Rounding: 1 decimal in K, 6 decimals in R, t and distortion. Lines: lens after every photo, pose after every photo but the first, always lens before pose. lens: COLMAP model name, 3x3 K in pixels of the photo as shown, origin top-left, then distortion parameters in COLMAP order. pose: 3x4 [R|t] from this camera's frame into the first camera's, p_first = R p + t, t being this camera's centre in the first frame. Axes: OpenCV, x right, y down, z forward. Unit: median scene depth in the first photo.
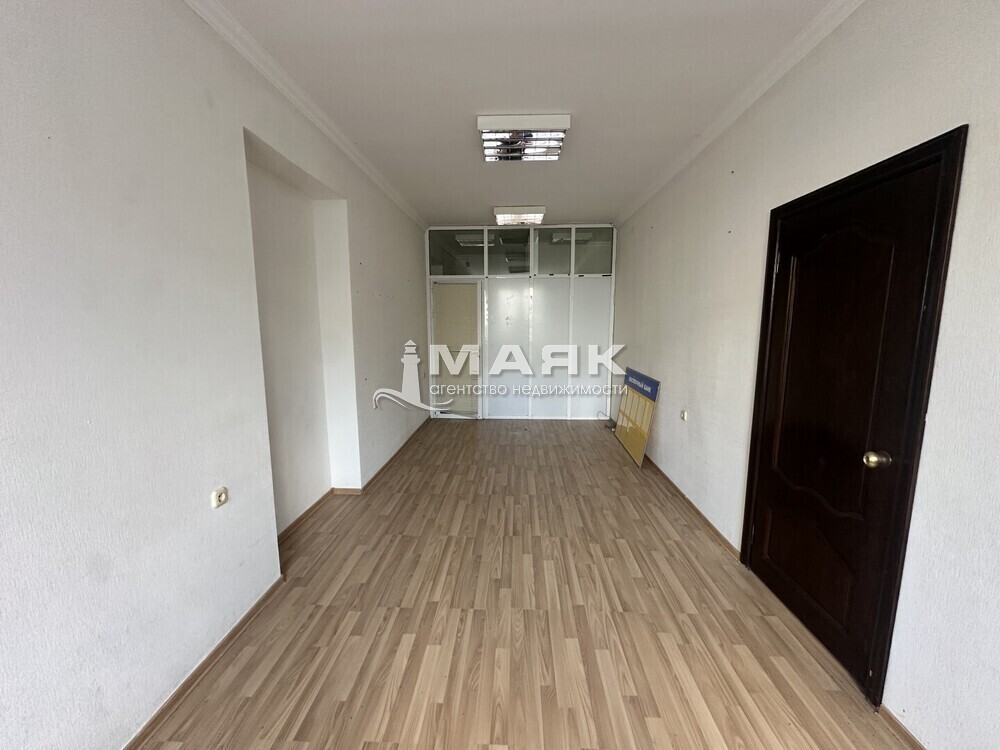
lens RADIAL K [[399.8, 0, 500.0], [0, 399.8, 374.9], [0, 0, 1]] dist [-0.008266, 0.004123]
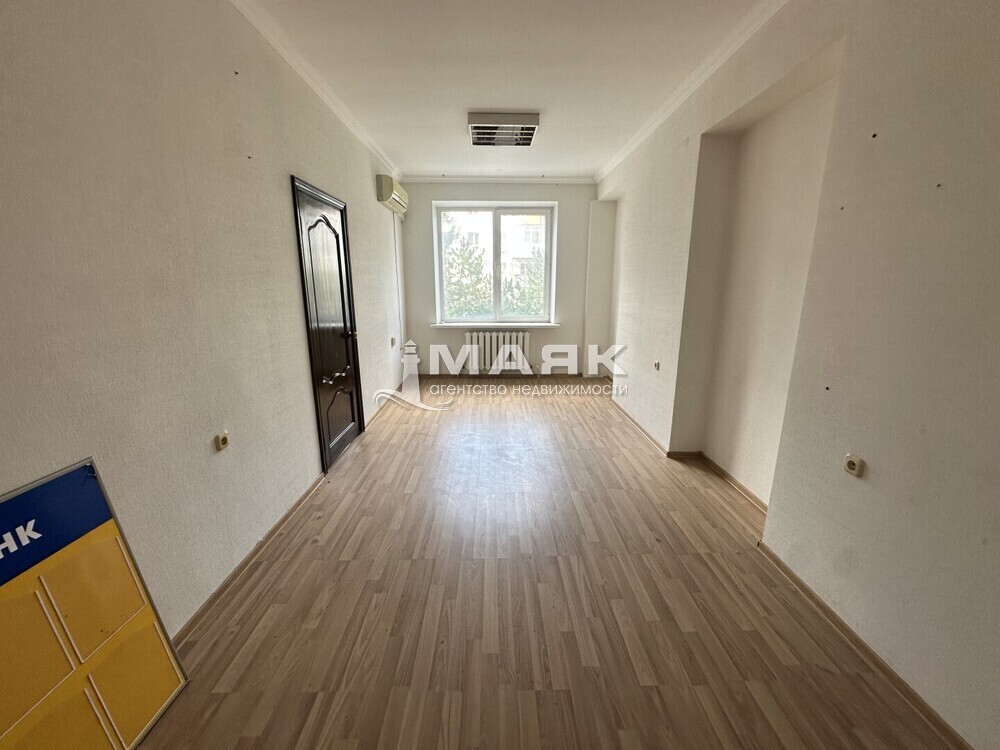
lens RADIAL K [[399.8, 0, 500.0], [0, 399.8, 374.9], [0, 0, 1]] dist [-0.008266, 0.004123]
pose [[-0.998092, 0.016368, -0.059531, 0.116768], [-0.005918, 0.934416, 0.356134, -0.214105], [0.061456, 0.355807, -0.932537, 1.729386]]
